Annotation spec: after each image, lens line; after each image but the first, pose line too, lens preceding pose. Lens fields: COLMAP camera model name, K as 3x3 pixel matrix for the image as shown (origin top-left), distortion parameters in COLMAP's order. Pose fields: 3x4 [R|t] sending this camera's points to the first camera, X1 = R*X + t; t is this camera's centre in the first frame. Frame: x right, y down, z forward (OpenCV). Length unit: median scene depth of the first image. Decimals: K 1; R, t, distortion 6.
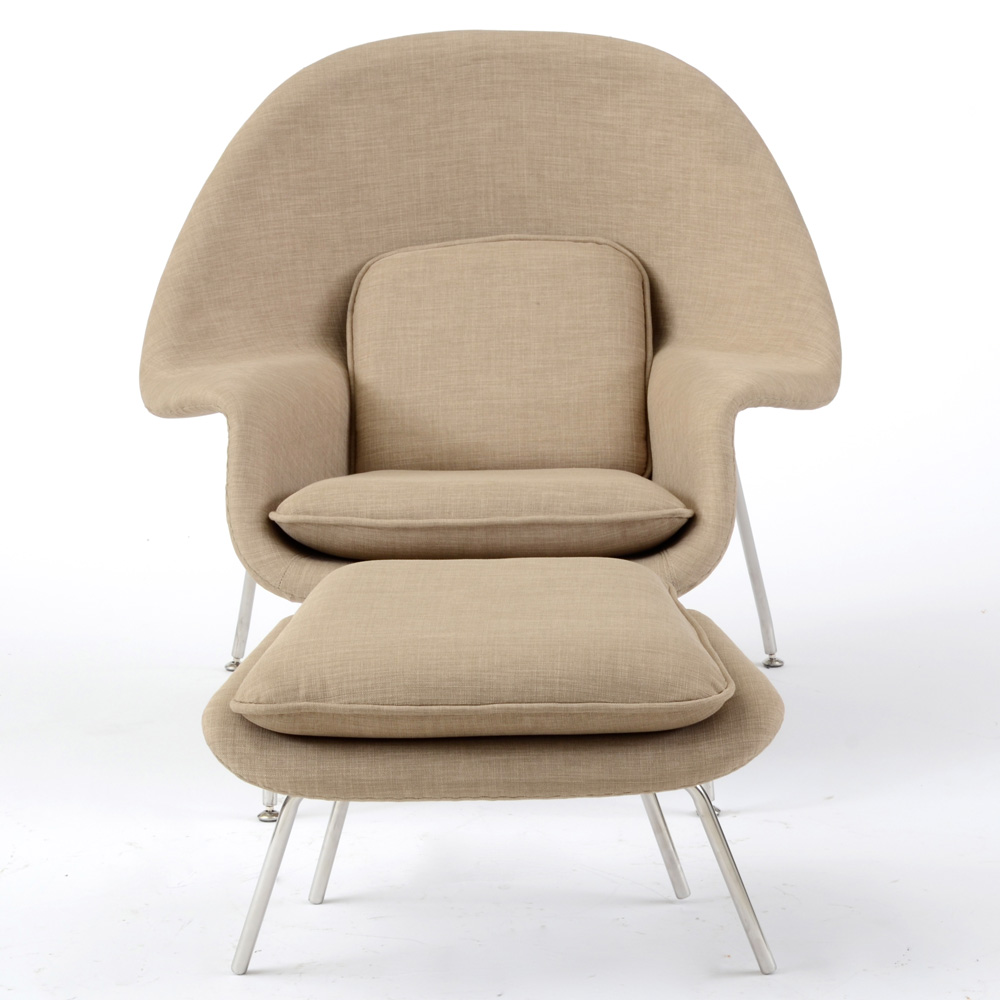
lens RADIAL K [[3971.2, 0, 557.3], [0, 3971.2, 499.6], [0, 0, 1]] dist [0.517879, -3.371991]
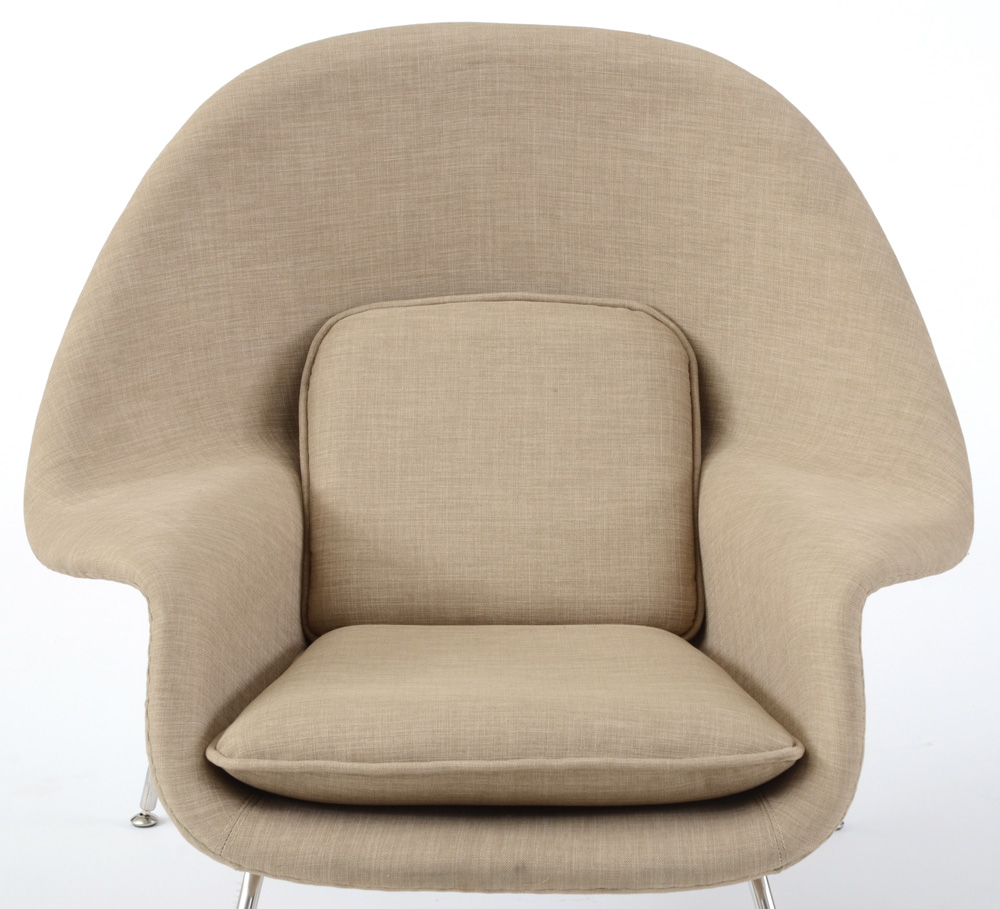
lens RADIAL K [[3129.0, 0, 521.0], [0, 3129.0, 456.9], [0, 0, 1]] dist [0.439001, 0.124038]
pose [[0.998688, 0.010686, 0.050080, -0.040784], [-0.014494, 0.996979, 0.076302, -0.081869], [-0.049113, -0.076928, 0.995826, 0.399159]]
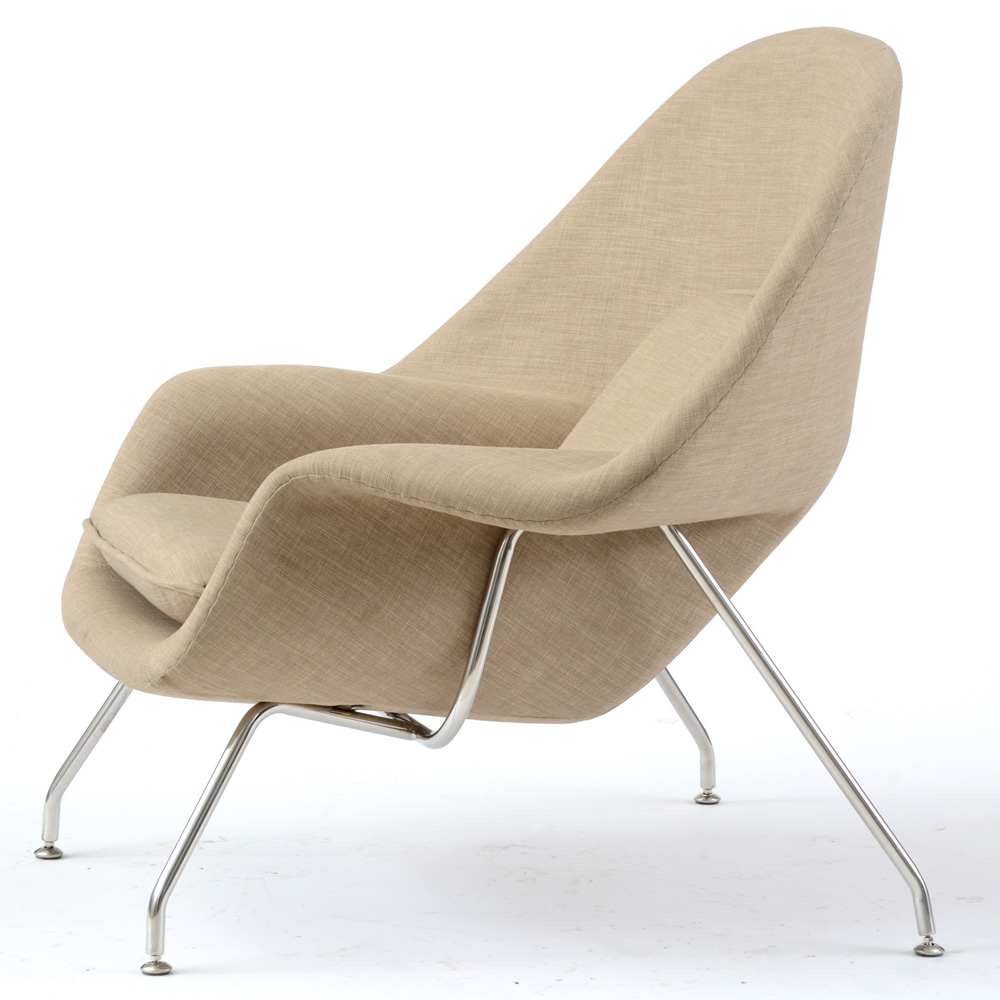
lens RADIAL K [[5076.6, 0, 604.5], [0, 5076.6, 532.2], [0, 0, 1]] dist [1.090970, -13.852066]
pose [[0.306041, 0.165158, -0.937583, 0.906991], [-0.211382, 0.972043, 0.102230, -0.115987], [0.928254, 0.166902, 0.332396, 0.657903]]
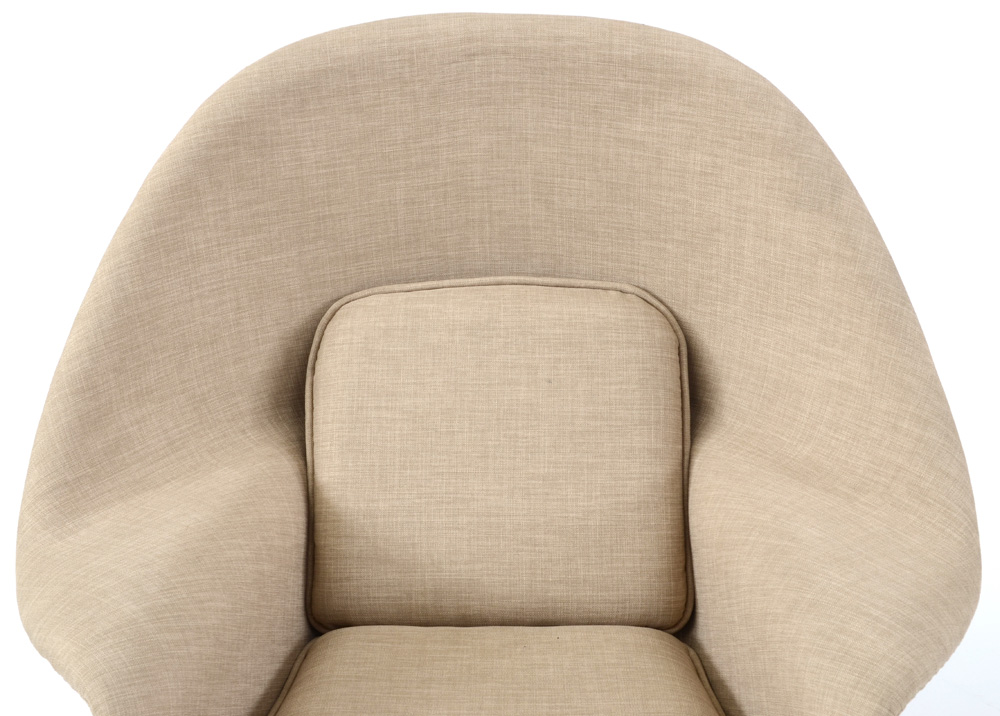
lens RADIAL K [[1591.1, 0, 477.3], [0, 1591.1, 355.7], [0, 0, 1]] dist [0.124029, 0.187988]
pose [[0.999952, 0.001169, 0.009724, -0.021817], [-0.003447, 0.971345, 0.237647, -0.128107], [-0.009167, -0.237669, 0.971303, 0.690137]]
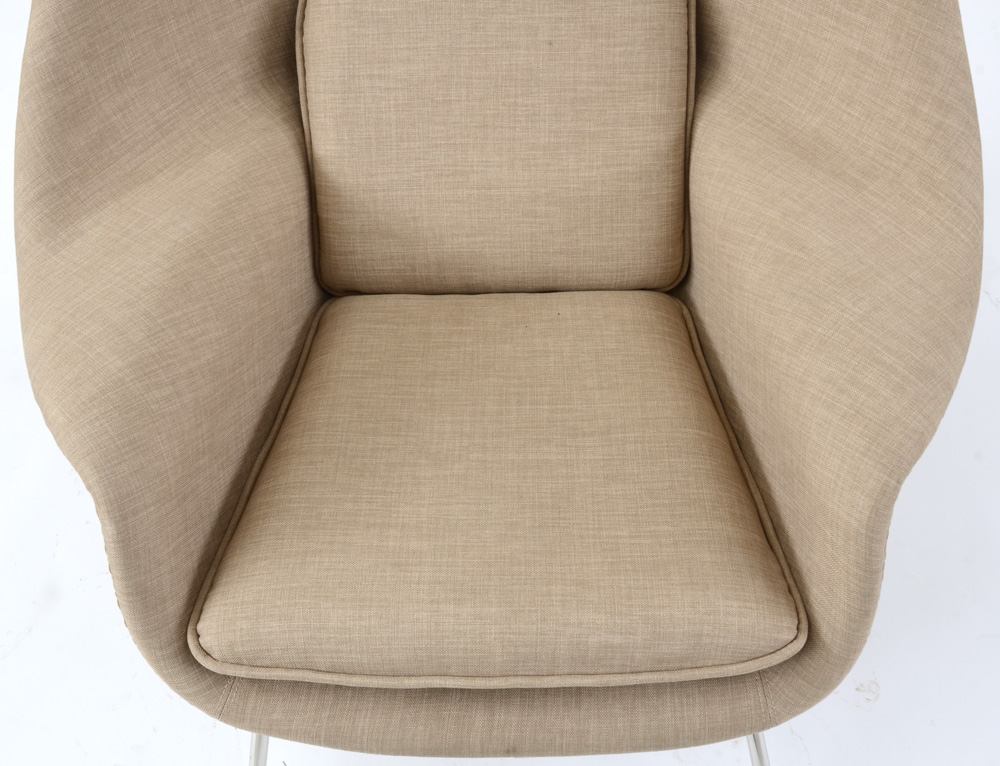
lens RADIAL K [[1067.5, 0, 501.4], [0, 1067.5, 394.5], [0, 0, 1]] dist [-0.120568, 0.160261]
pose [[0.999683, -0.024767, 0.004571, -0.016144], [0.015149, 0.736321, 0.676463, -0.133292], [-0.020120, -0.676179, 0.736462, 0.804746]]
